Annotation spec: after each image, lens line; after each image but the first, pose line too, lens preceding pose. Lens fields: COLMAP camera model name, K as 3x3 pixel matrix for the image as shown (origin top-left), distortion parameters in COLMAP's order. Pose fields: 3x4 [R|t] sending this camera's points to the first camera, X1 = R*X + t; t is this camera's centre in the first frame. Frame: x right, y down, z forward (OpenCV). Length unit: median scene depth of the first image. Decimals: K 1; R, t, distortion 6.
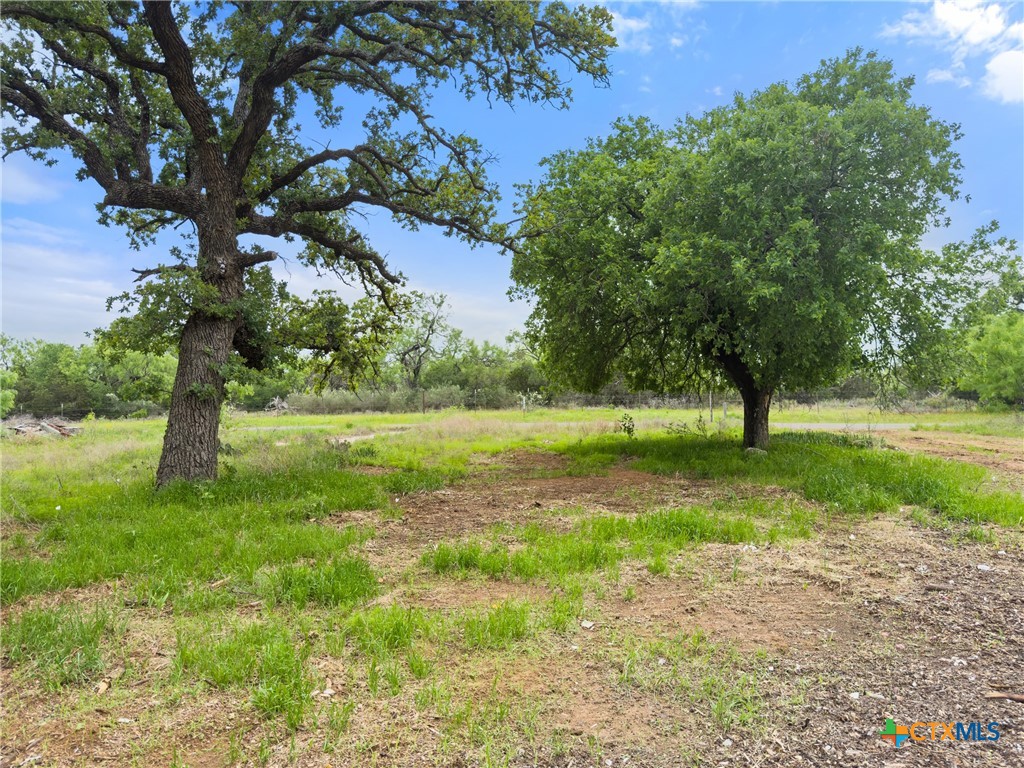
lens RADIAL K [[729.0, 0, 512.0], [0, 729.0, 384.0], [0, 0, 1]] dist [-0.003358, 0.002215]
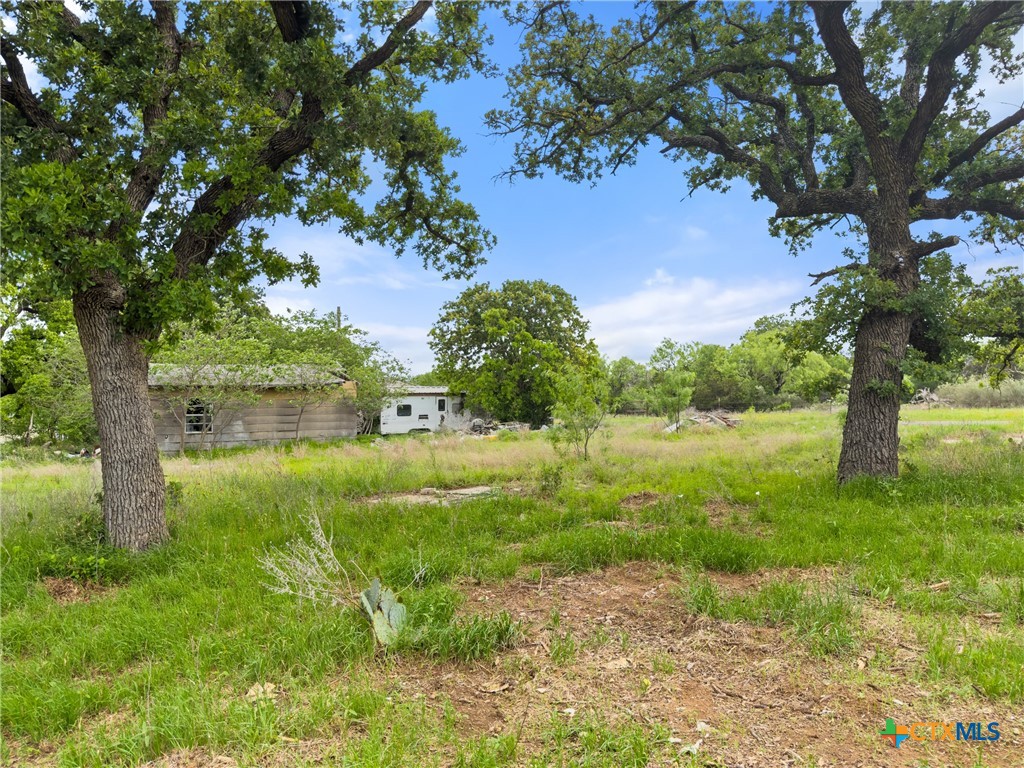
lens RADIAL K [[731.5, 0, 512.0], [0, 731.5, 384.0], [0, 0, 1]] dist [-0.028727, 0.028583]
pose [[0.682365, -0.020562, -0.730722, -0.035279], [0.028483, 0.999593, -0.001530, -0.006732], [0.730457, -0.019769, 0.682673, -0.040563]]
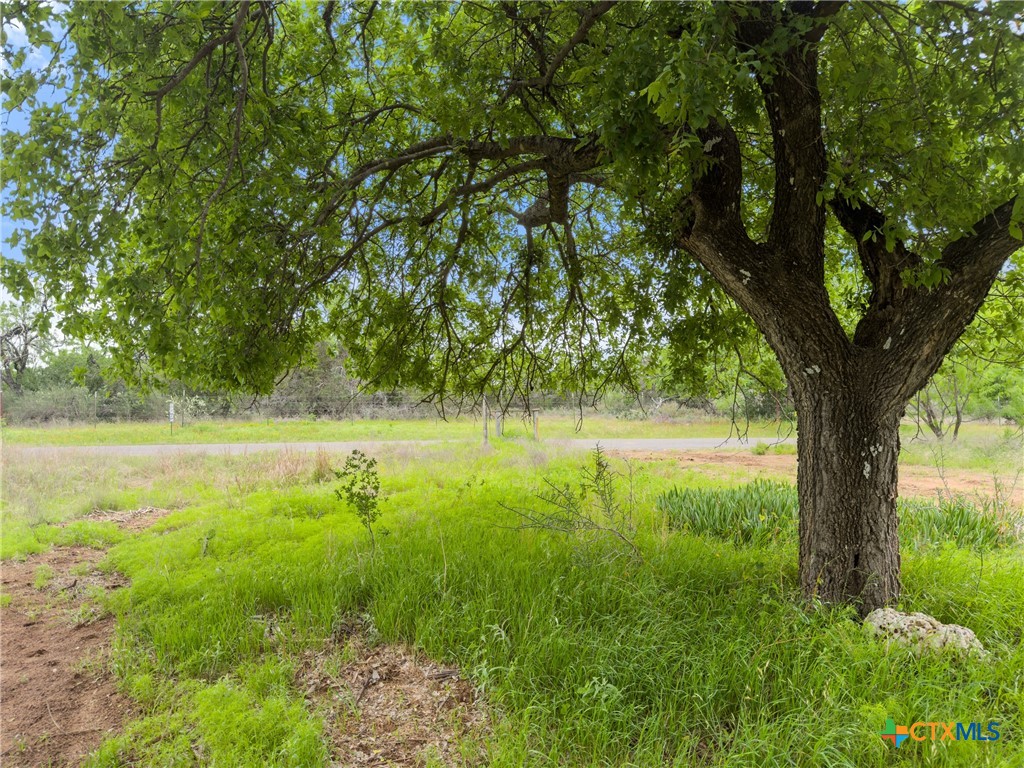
lens RADIAL K [[729.0, 0, 512.0], [0, 729.0, 384.0], [0, 0, 1]] dist [-0.003358, 0.002215]
pose [[0.919719, 0.014282, 0.392317, 0.119013], [-0.010191, 0.999870, -0.012507, 0.016977], [-0.392445, 0.007505, 0.919745, 0.875443]]
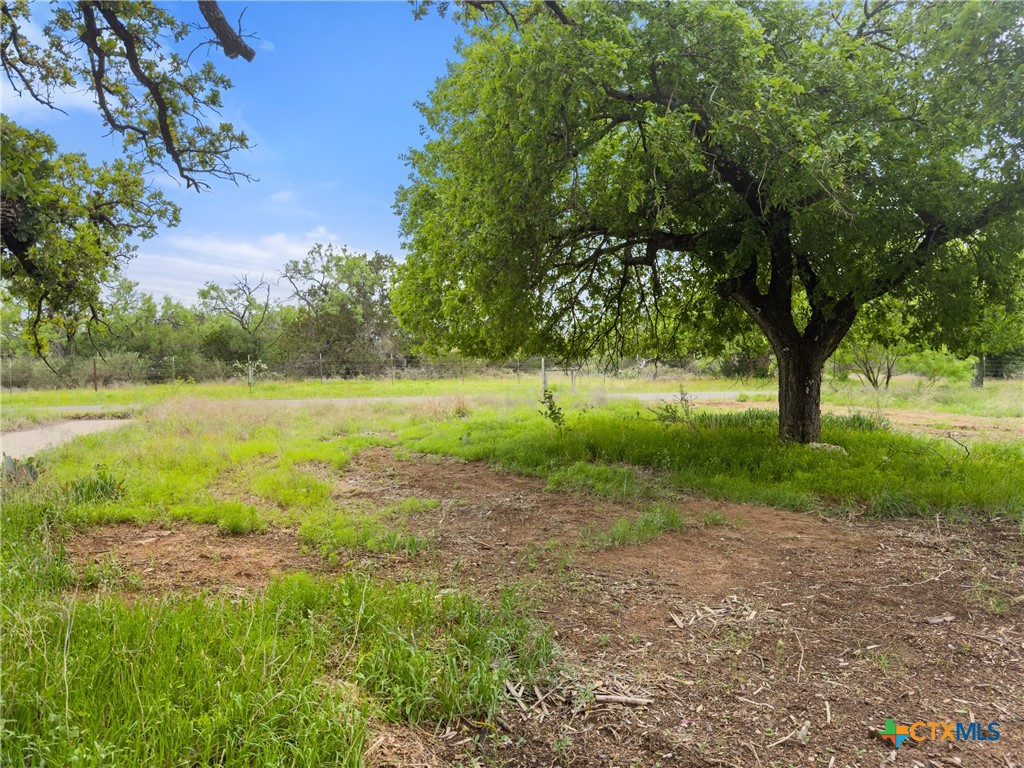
lens RADIAL K [[727.6, 0, 505.3], [0, 727.6, 381.2], [0, 0, 1]] dist [0.006918, -0.000478]
pose [[0.907135, -0.012125, 0.420666, -0.188306], [-0.003584, 0.999326, 0.036533, 0.012730], [-0.420825, -0.034648, 0.906480, 0.581044]]
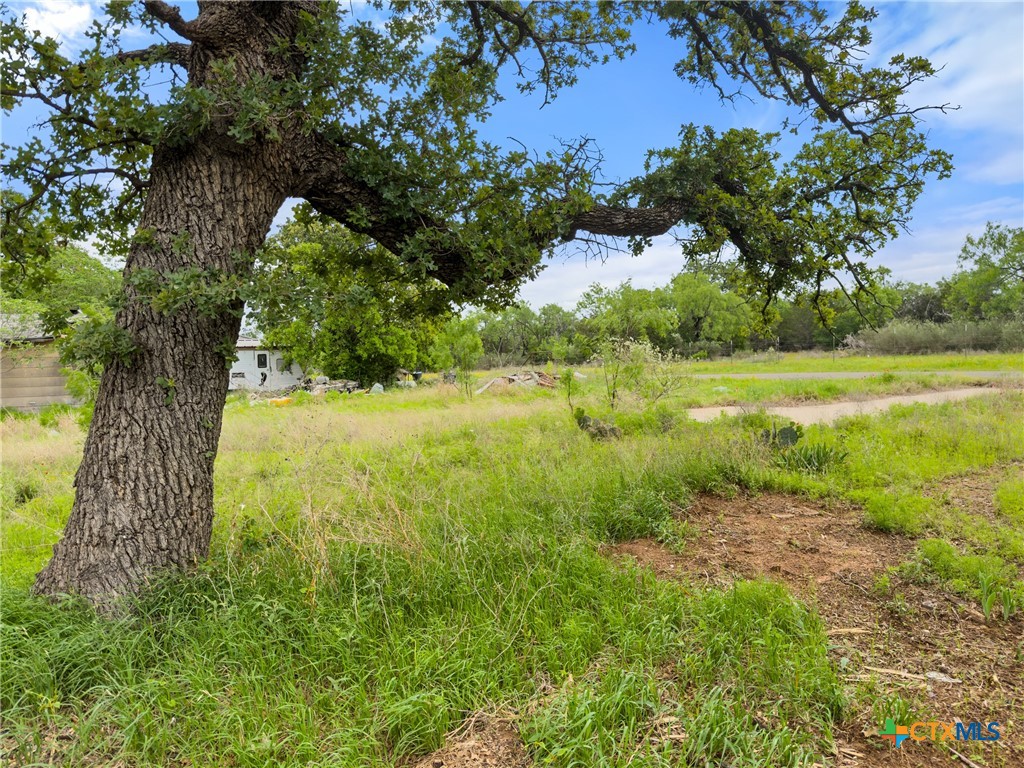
lens RADIAL K [[729.2, 0, 512.0], [0, 729.2, 384.0], [0, 0, 1]] dist [0.000063, -0.016207]
pose [[0.706236, 0.019951, -0.707695, -0.009198], [0.041006, 0.996772, 0.069022, 0.008576], [0.706788, -0.077766, 0.703138, 0.643785]]
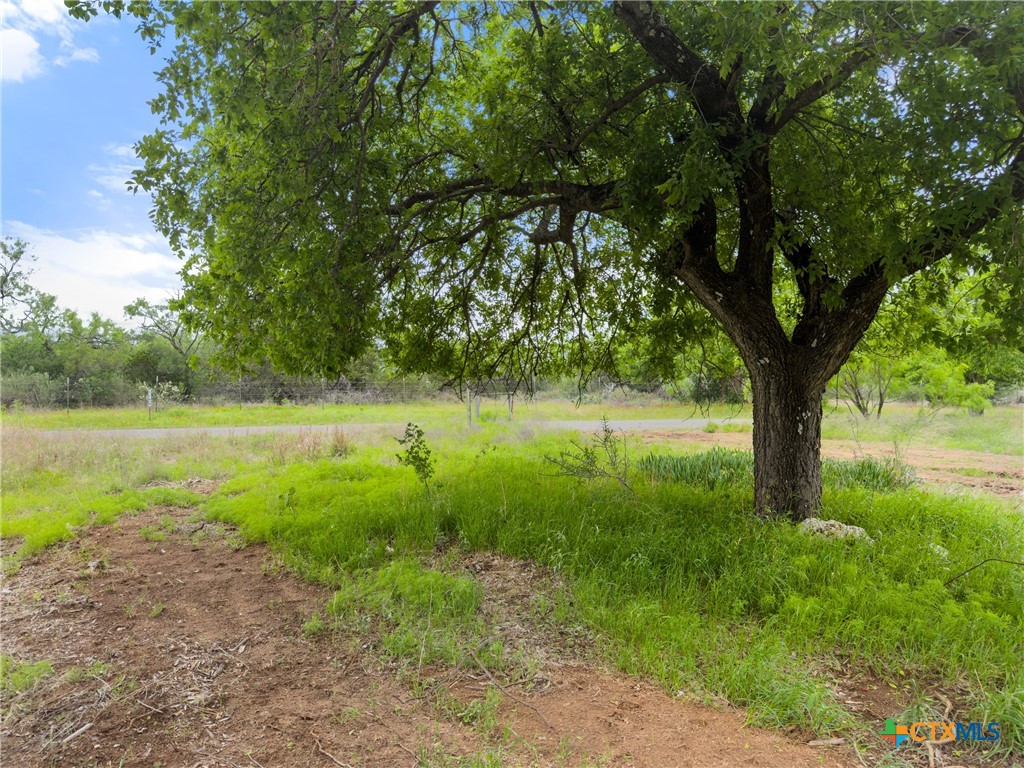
lens RADIAL K [[727.6, 0, 505.3], [0, 727.6, 381.2], [0, 0, 1]] dist [0.006918, -0.000478]
pose [[0.893201, 0.005607, 0.449623, 0.019981], [-0.007821, 0.999965, 0.003066, 0.018155], [-0.449590, -0.006255, 0.893213, 0.786365]]
